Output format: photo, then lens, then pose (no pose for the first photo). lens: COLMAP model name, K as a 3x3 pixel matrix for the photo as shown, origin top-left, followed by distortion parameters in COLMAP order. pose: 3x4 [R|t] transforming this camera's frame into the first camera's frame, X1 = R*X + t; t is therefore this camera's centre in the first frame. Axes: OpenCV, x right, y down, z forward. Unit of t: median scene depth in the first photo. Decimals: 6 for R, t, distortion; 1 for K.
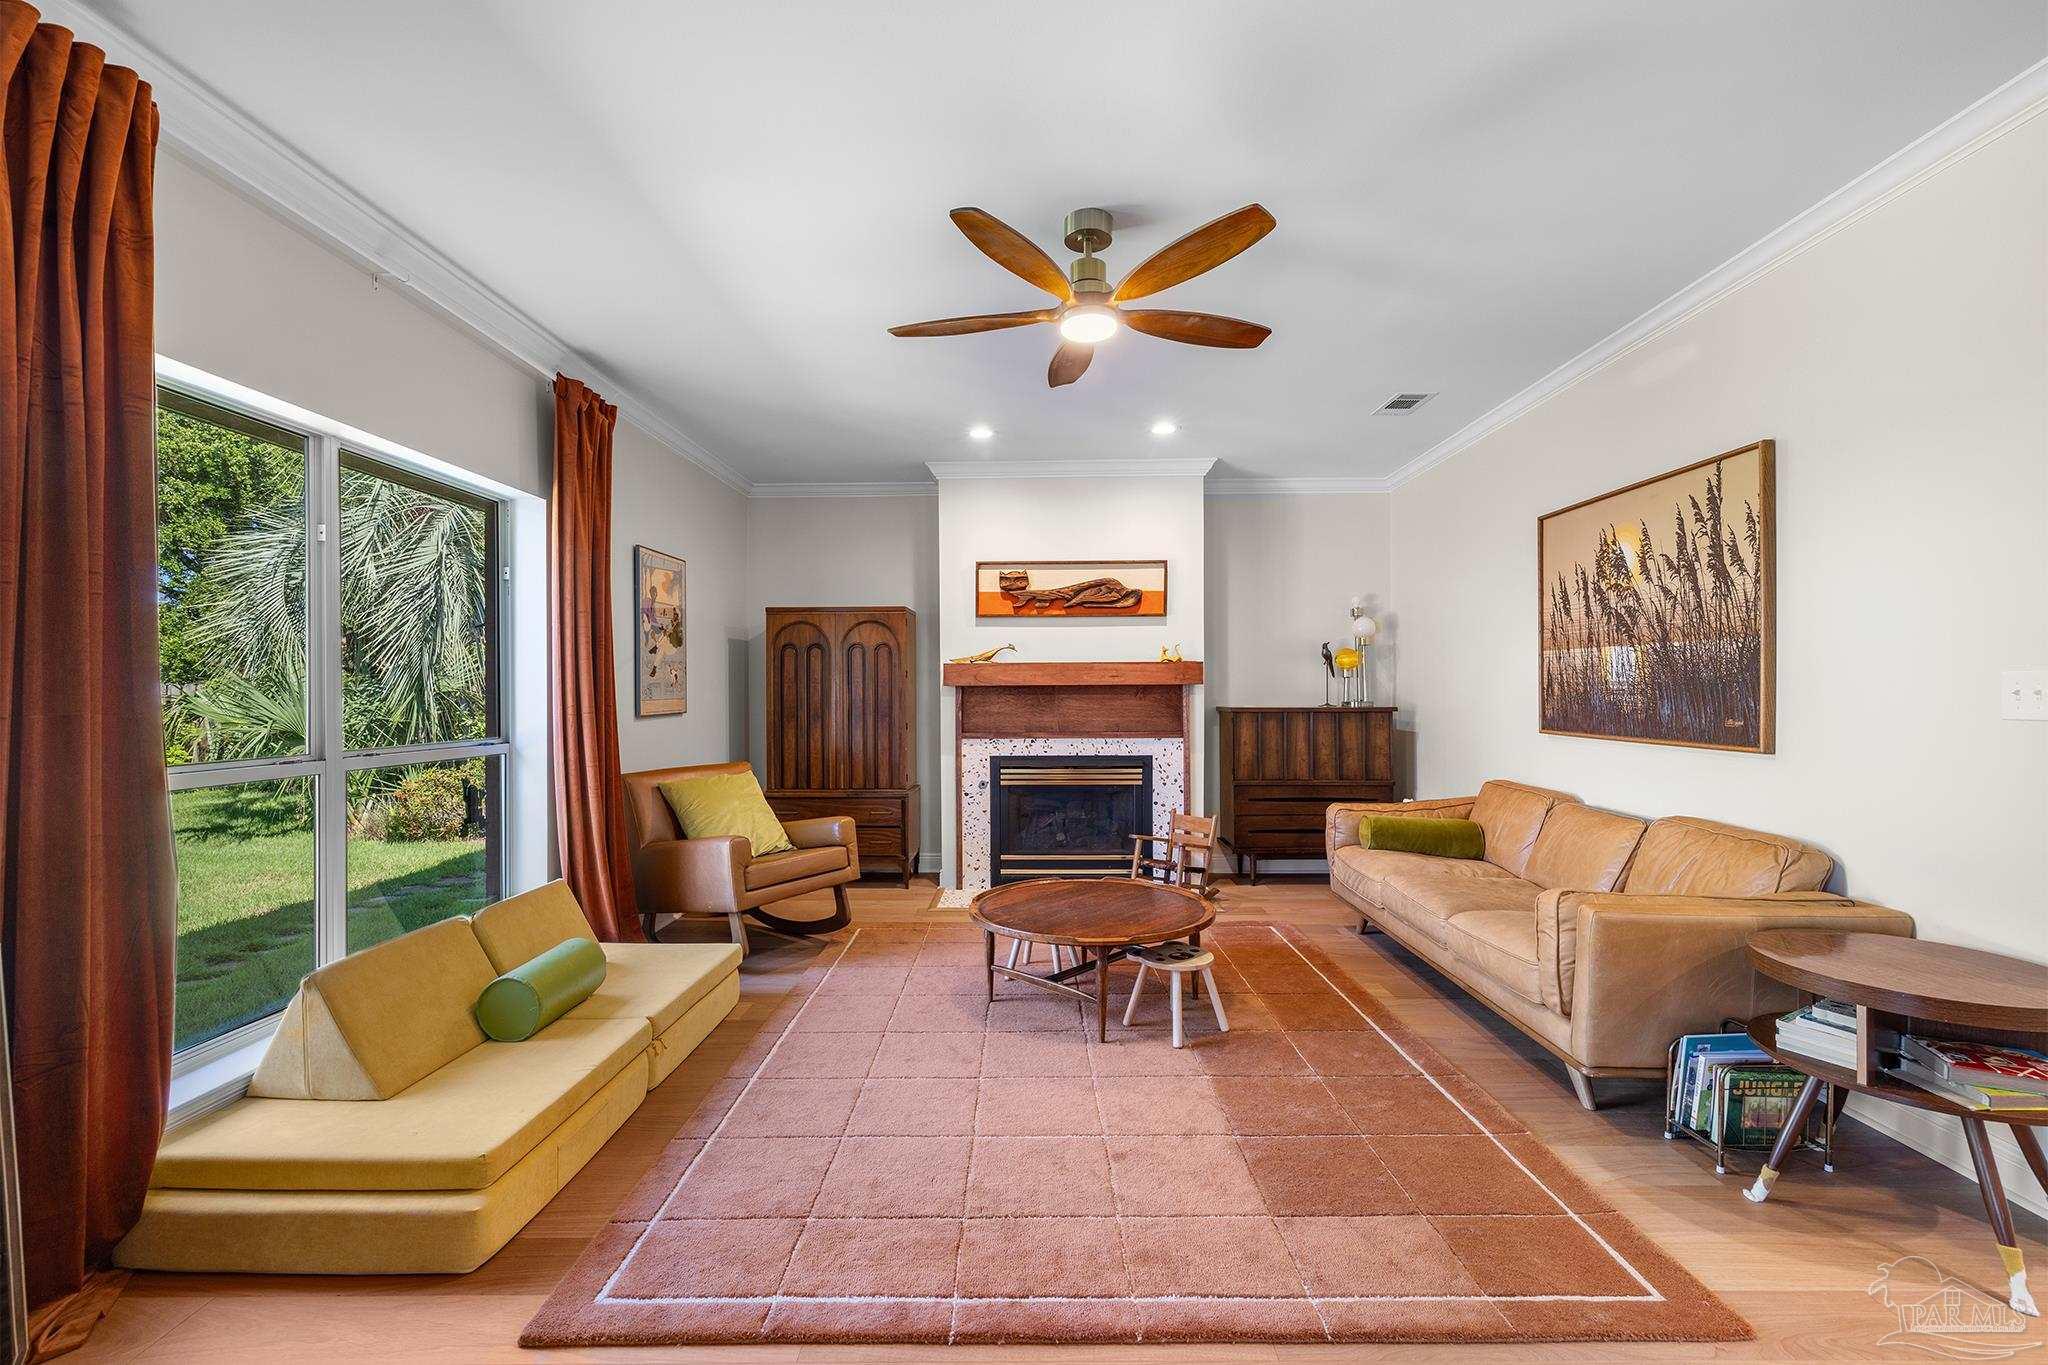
lens RADIAL K [[862.9, 0, 1020.1], [0, 862.9, 684.4], [0, 0, 1]] dist [0.003418, 0.000297]
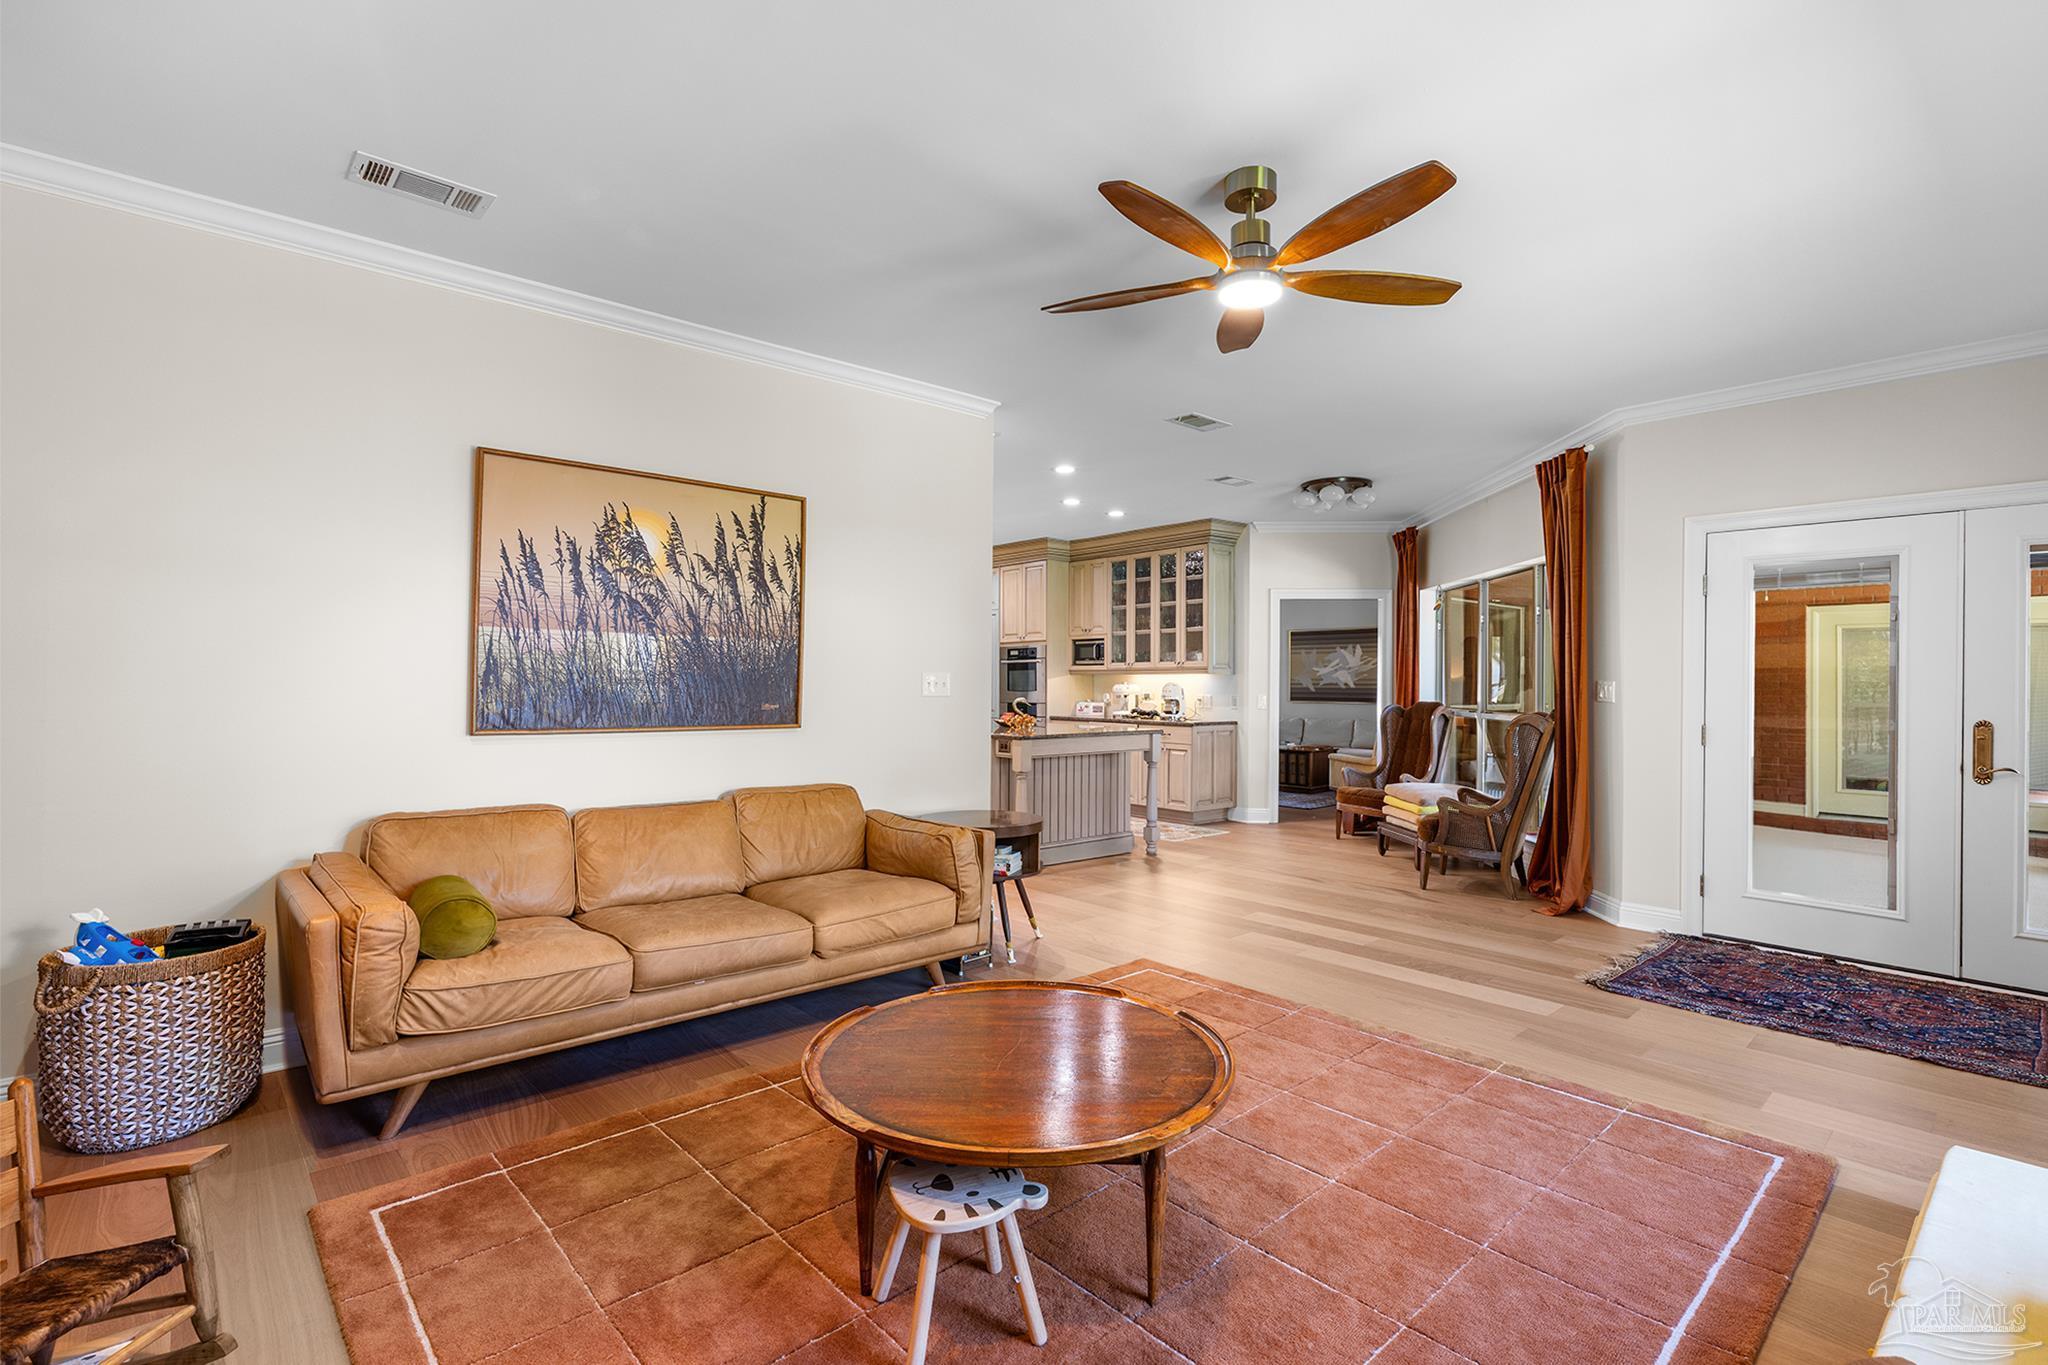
lens RADIAL K [[955.1, 0, 1026.6], [0, 955.1, 684.3], [0, 0, 1]] dist [0.001454, 0.000207]
pose [[-0.693829, -0.004499, 0.720126, -0.570227], [-0.010832, 0.999933, -0.004190, 0.018309], [-0.720059, -0.010708, -0.693831, 2.166366]]
